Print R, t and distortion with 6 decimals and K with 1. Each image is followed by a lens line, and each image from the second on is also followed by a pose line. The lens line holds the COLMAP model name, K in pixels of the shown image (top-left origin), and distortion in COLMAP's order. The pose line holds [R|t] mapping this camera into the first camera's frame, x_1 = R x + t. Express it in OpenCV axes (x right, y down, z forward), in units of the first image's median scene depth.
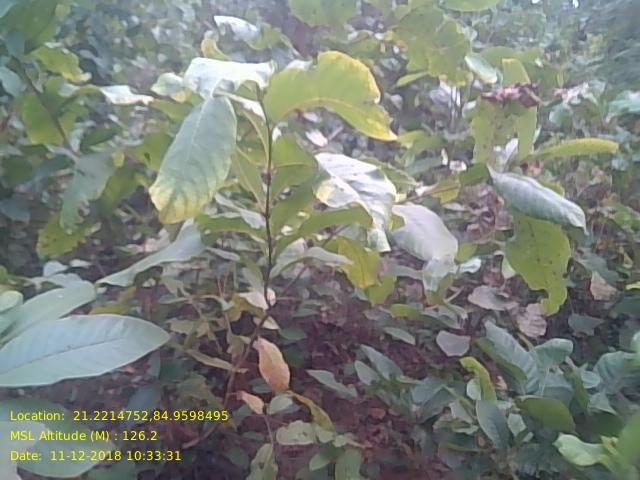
lens RADIAL K [[521.1, 0, 325.5], [0, 521.1, 238.9], [0, 0, 1]] dist [0.105600, -0.163132]
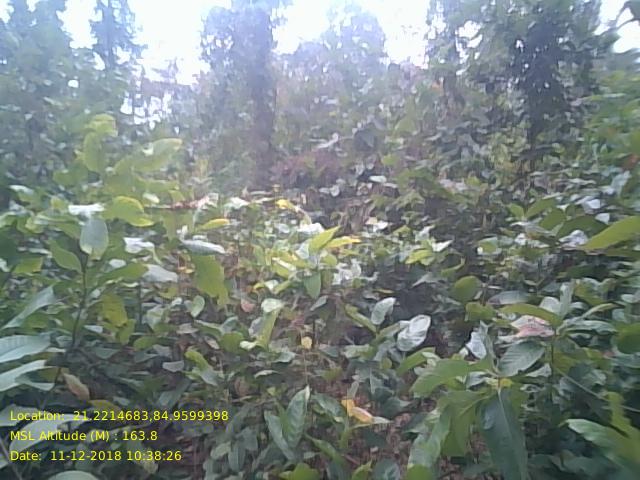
lens RADIAL K [[521.1, 0, 325.5], [0, 521.1, 238.9], [0, 0, 1]] dist [0.105600, -0.163132]
pose [[0.777288, -0.171269, 0.605385, -0.301445], [0.296744, 0.948280, -0.112728, 0.164237], [-0.554768, 0.267266, 0.787910, -0.589669]]
